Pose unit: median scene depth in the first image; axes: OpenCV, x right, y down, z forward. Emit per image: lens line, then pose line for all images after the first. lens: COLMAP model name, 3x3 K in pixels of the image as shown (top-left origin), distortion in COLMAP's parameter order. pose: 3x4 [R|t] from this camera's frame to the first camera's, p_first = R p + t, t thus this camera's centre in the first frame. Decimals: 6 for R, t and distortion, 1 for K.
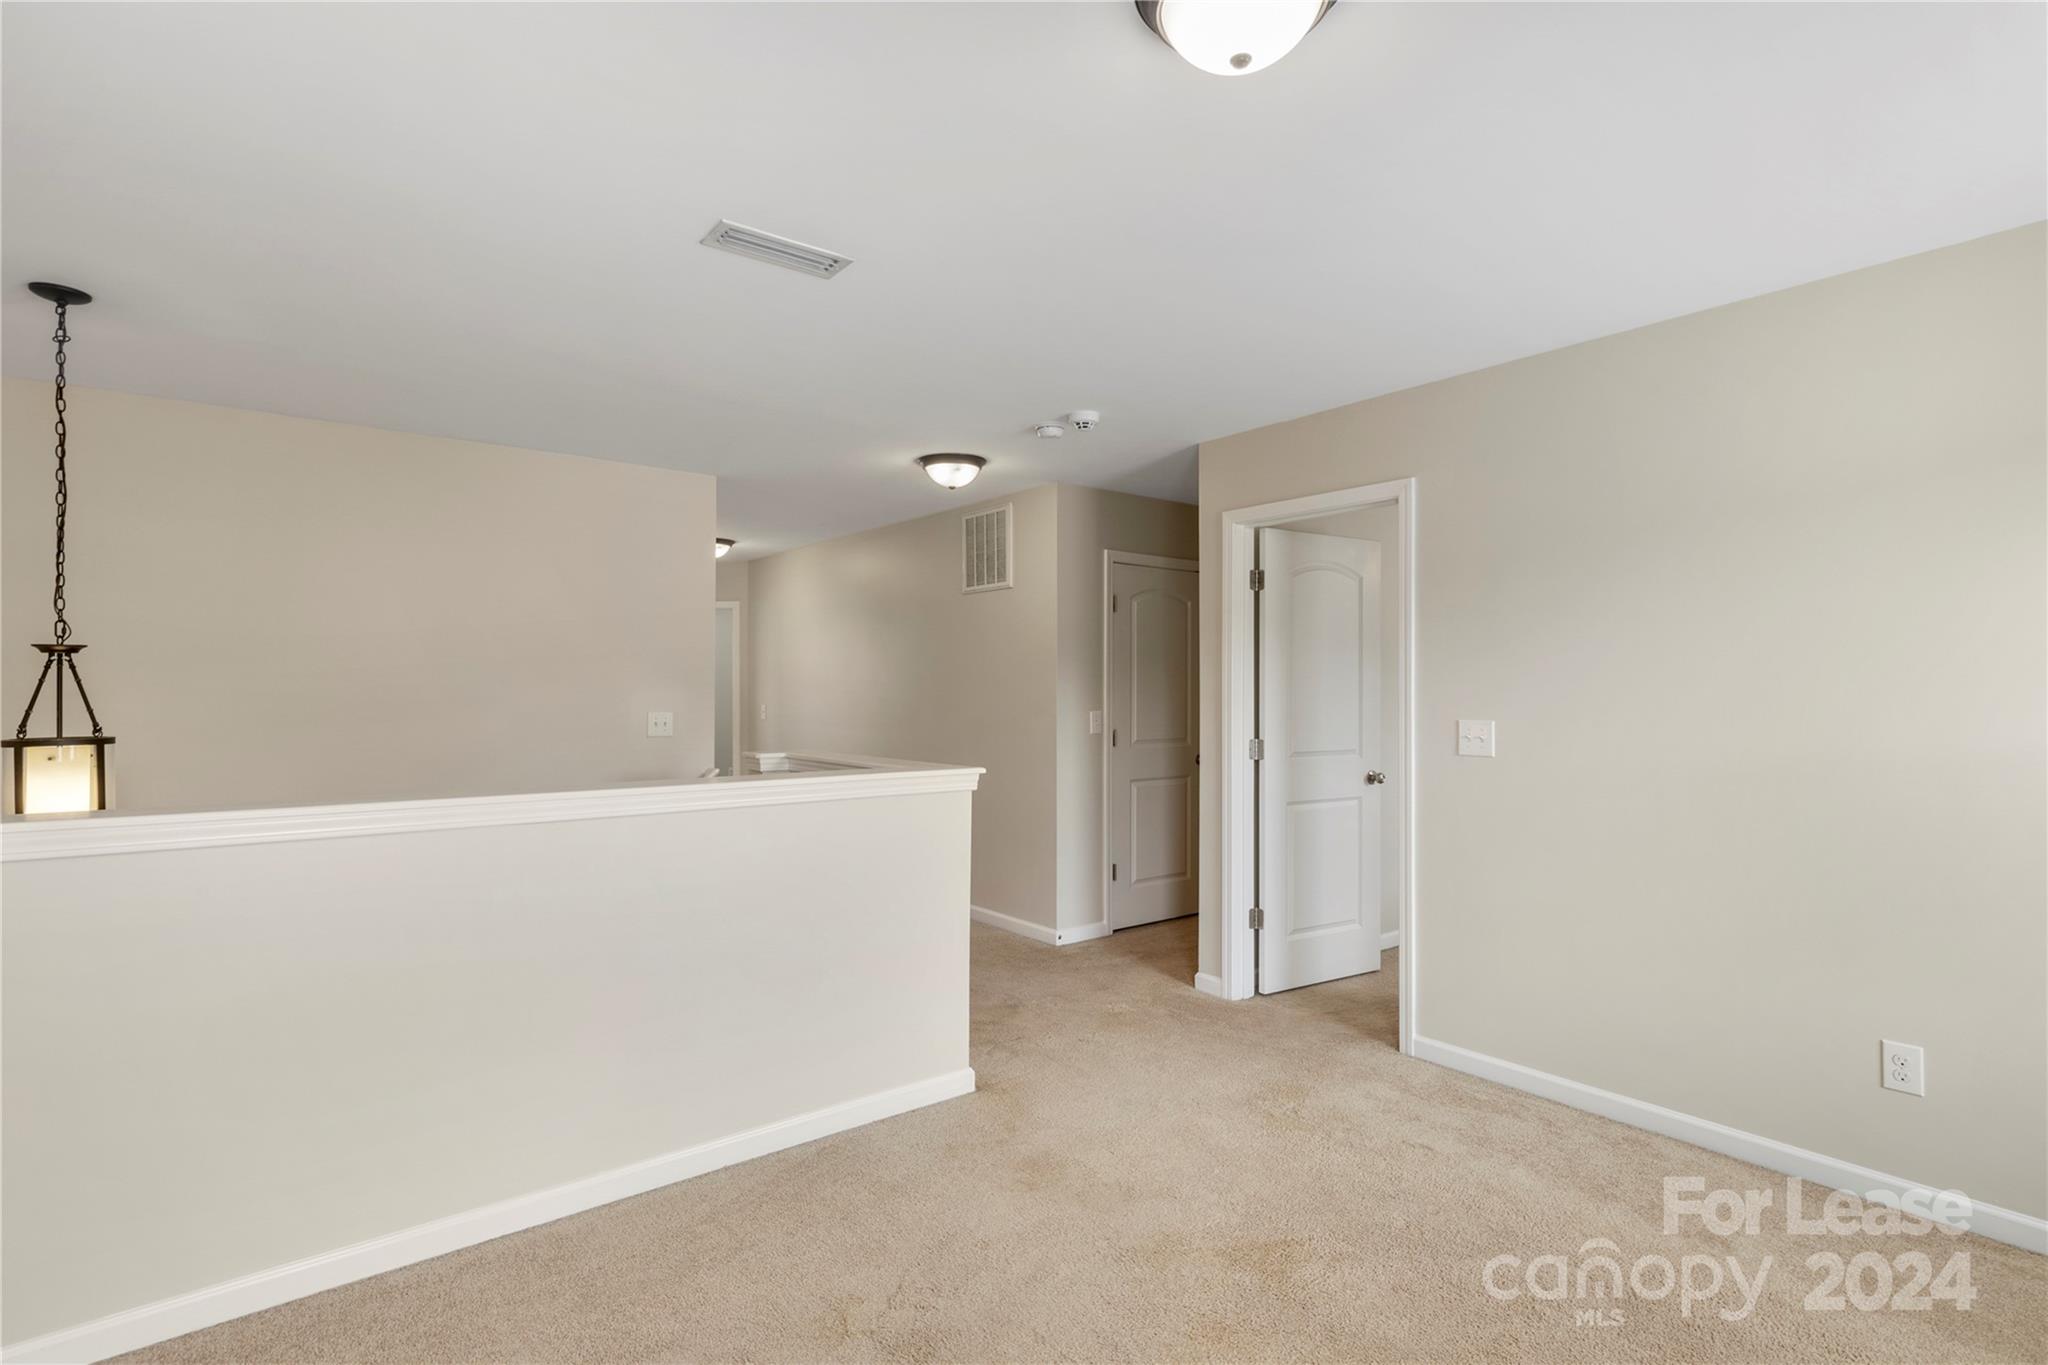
lens RADIAL K [[972.0, 0, 1020.1], [0, 972.0, 682.4], [0, 0, 1]] dist [0.000449, 0.000105]
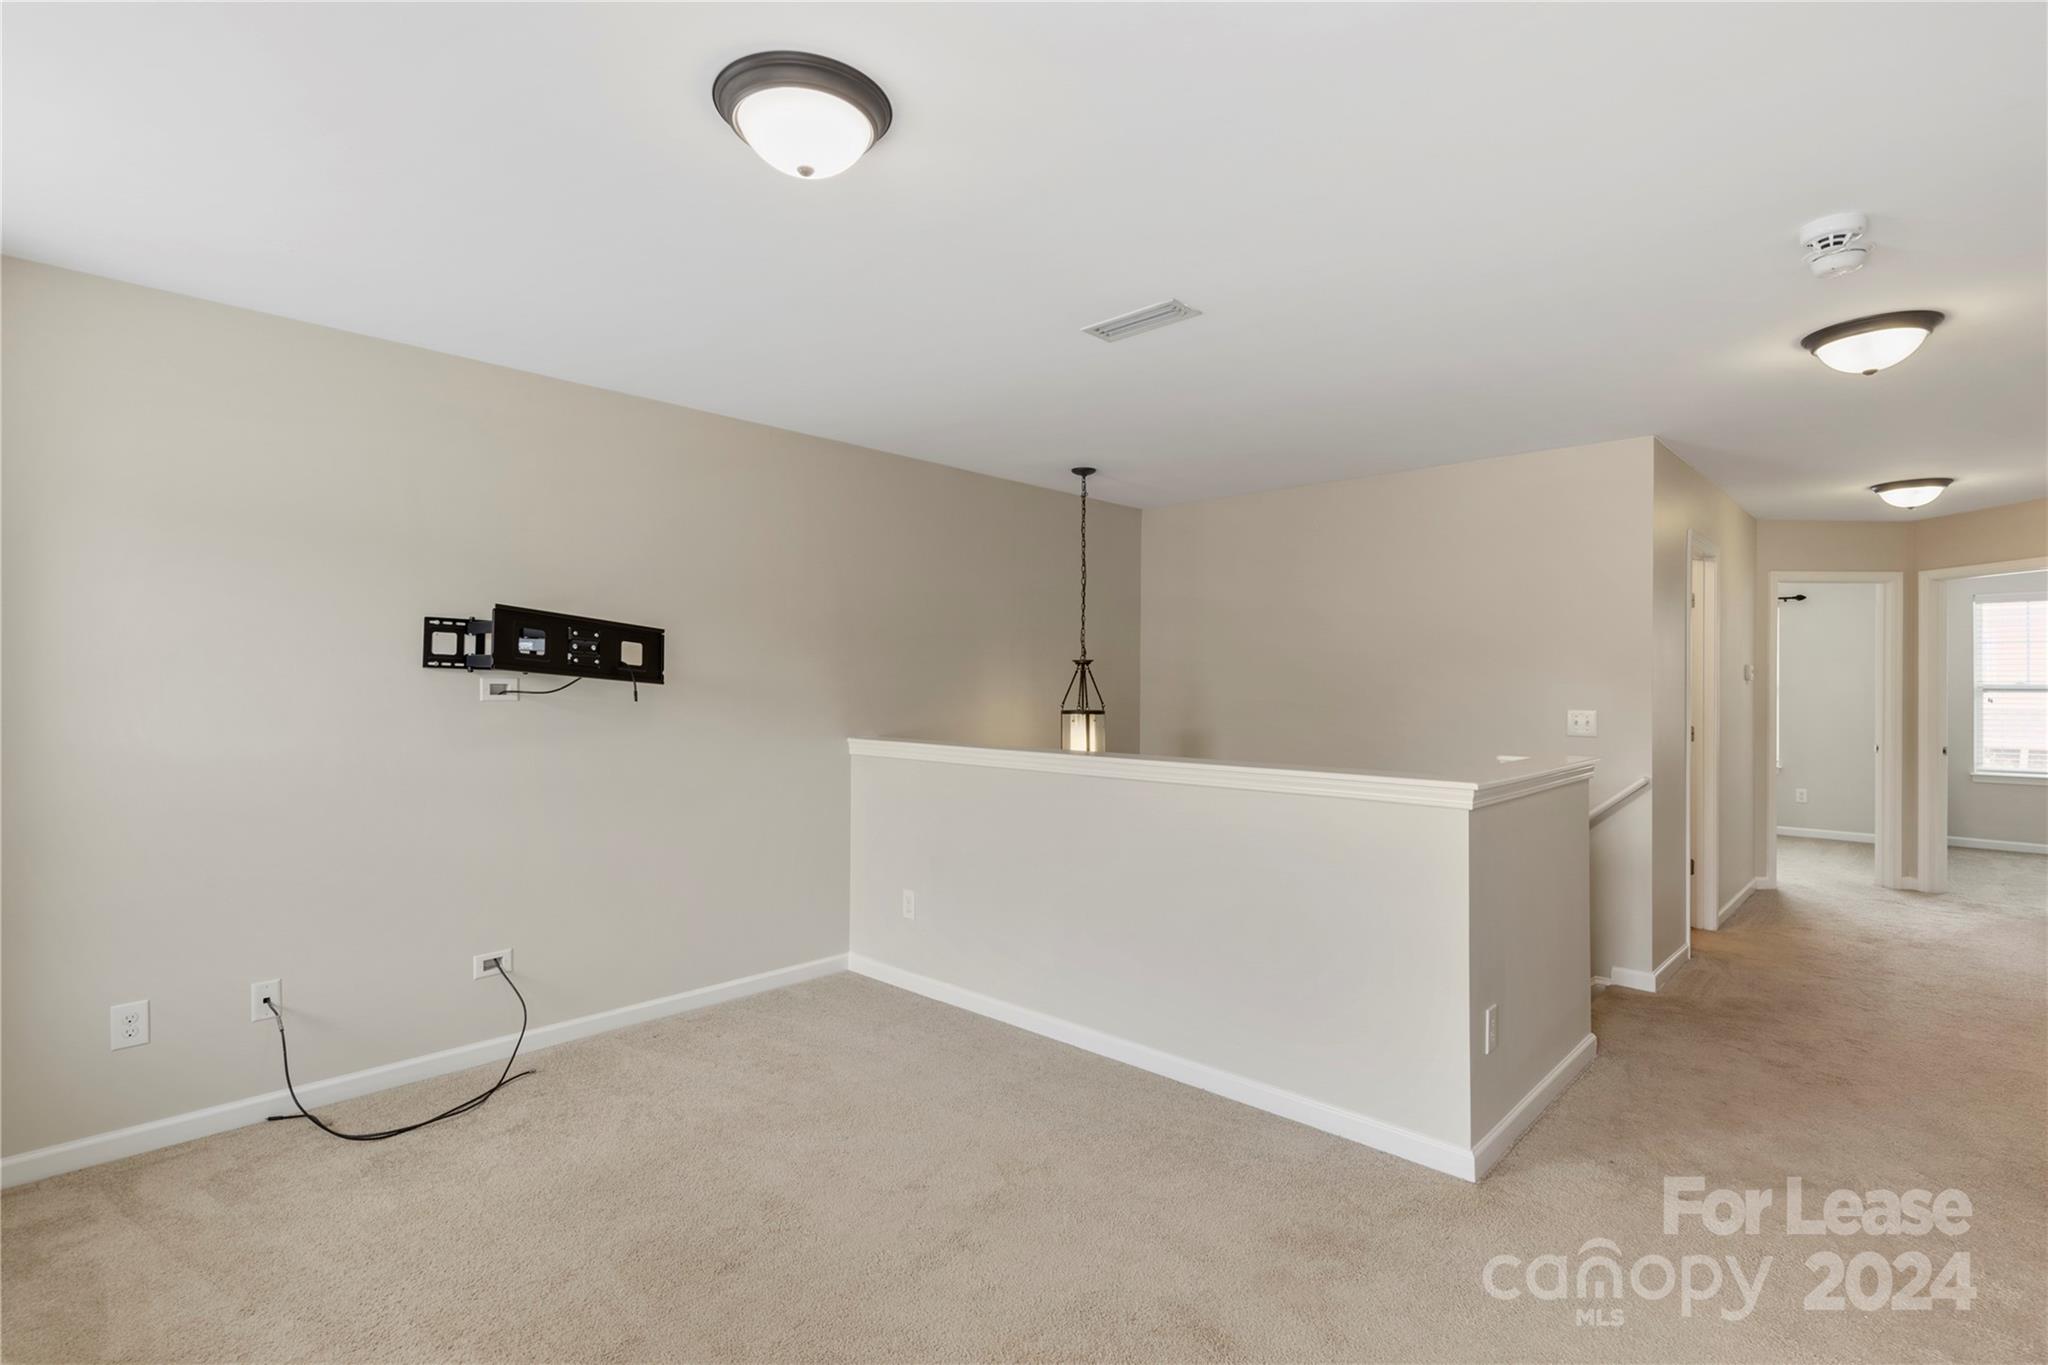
lens RADIAL K [[972.0, 0, 1020.1], [0, 972.0, 682.4], [0, 0, 1]] dist [0.000449, 0.000105]
pose [[0.154150, -0.000908, -0.988047, 0.709736], [0.003899, 0.999992, -0.000311, 0.003697], [0.988040, -0.003804, 0.154153, 0.513883]]
